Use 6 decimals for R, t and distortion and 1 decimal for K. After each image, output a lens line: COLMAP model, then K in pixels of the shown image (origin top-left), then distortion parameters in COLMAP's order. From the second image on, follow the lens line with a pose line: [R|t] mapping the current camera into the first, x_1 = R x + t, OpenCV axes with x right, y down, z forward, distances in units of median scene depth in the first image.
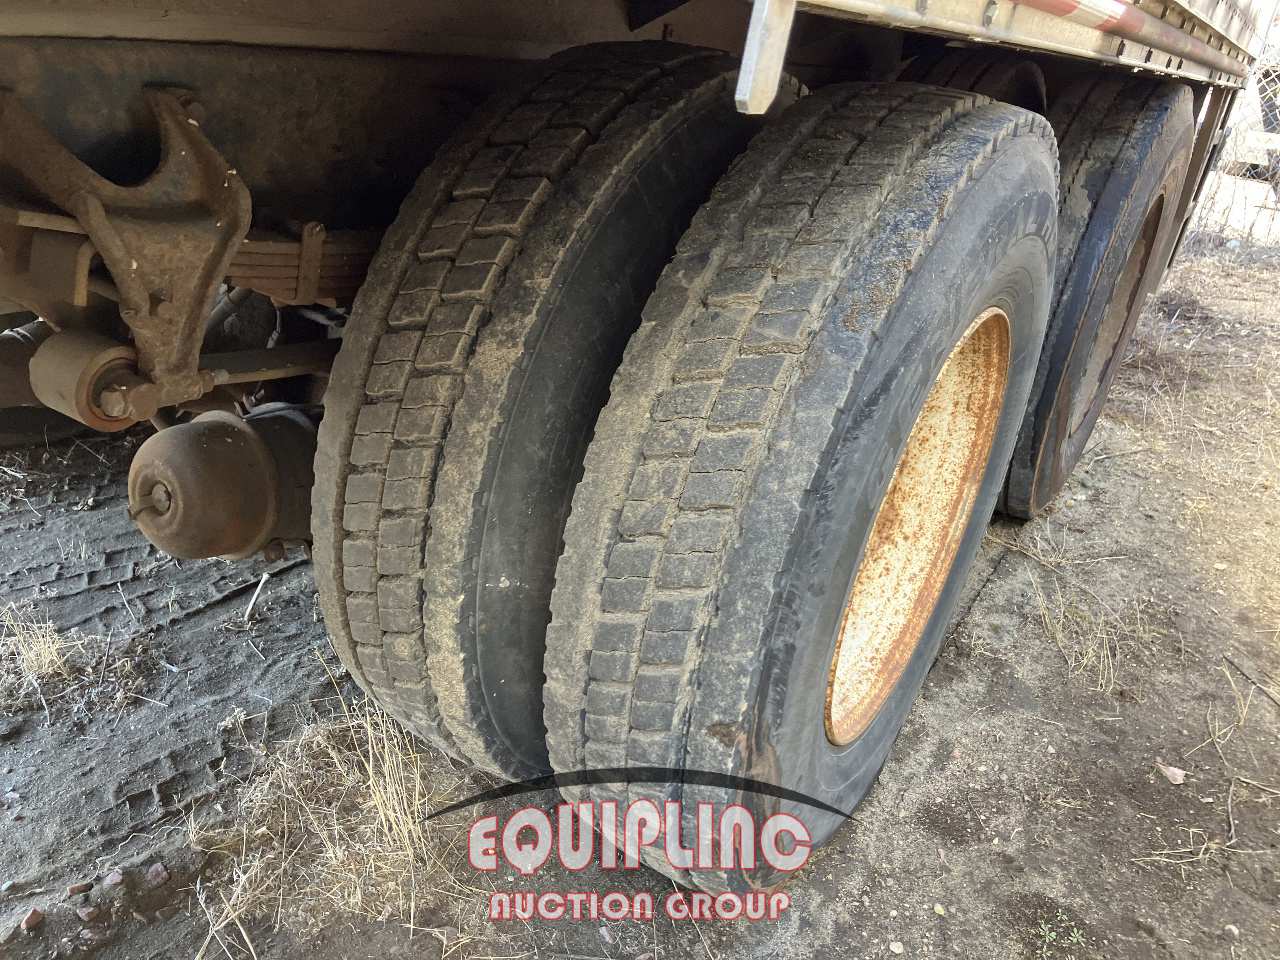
lens RADIAL K [[1034.0, 0, 646.4], [0, 1034.0, 493.0], [0, 0, 1]] dist [0.023427, -0.022709]
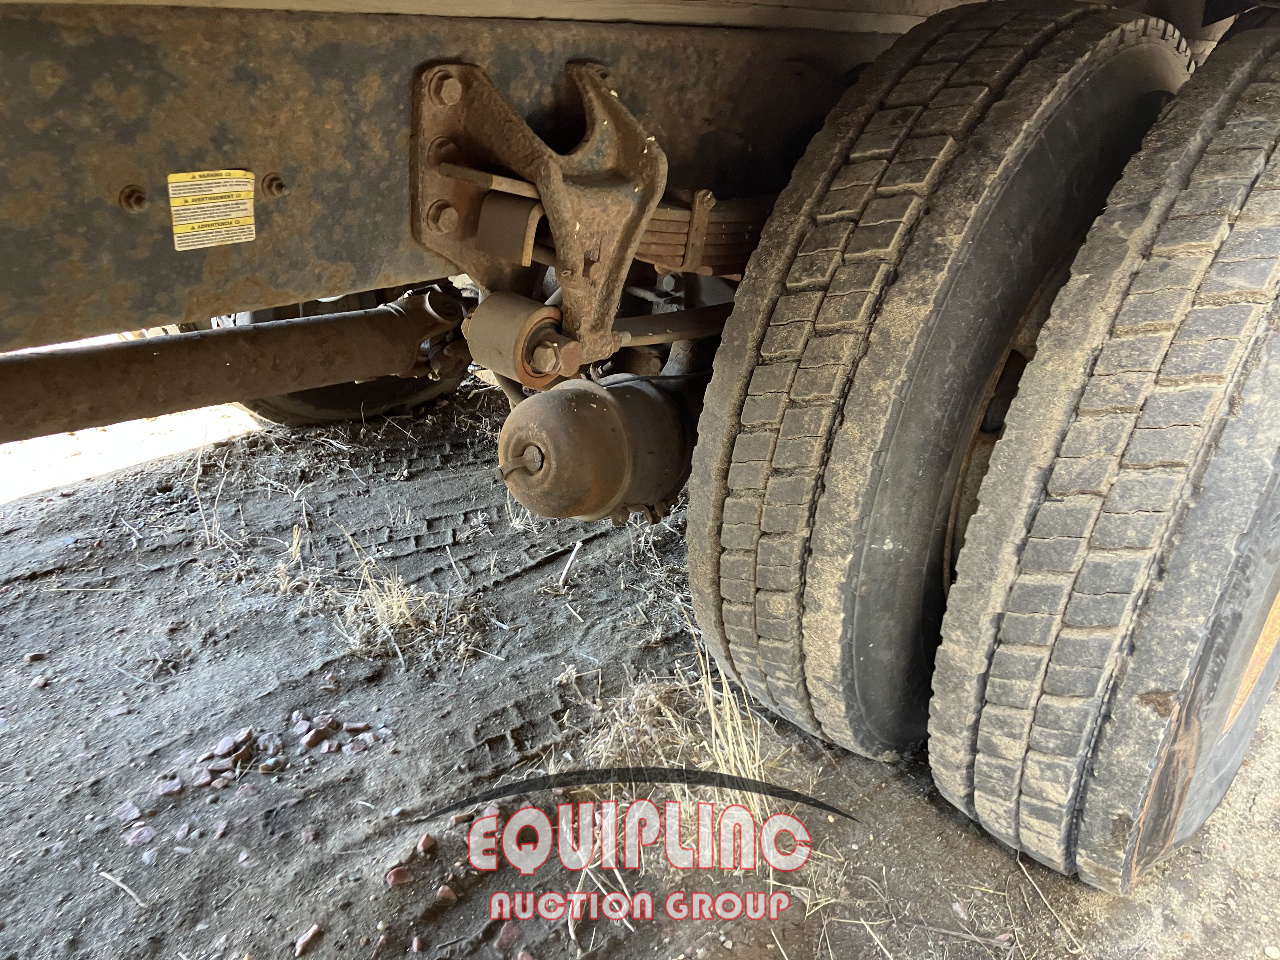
lens RADIAL K [[1034.0, 0, 642.9], [0, 1034.0, 493.0], [0, 0, 1]] dist [0.023427, -0.022709]
pose [[0.984918, 0.024902, -0.171222, -0.199750], [-0.025324, 0.999679, -0.000282, 0.042808], [0.171160, 0.004614, 0.985232, -0.025195]]
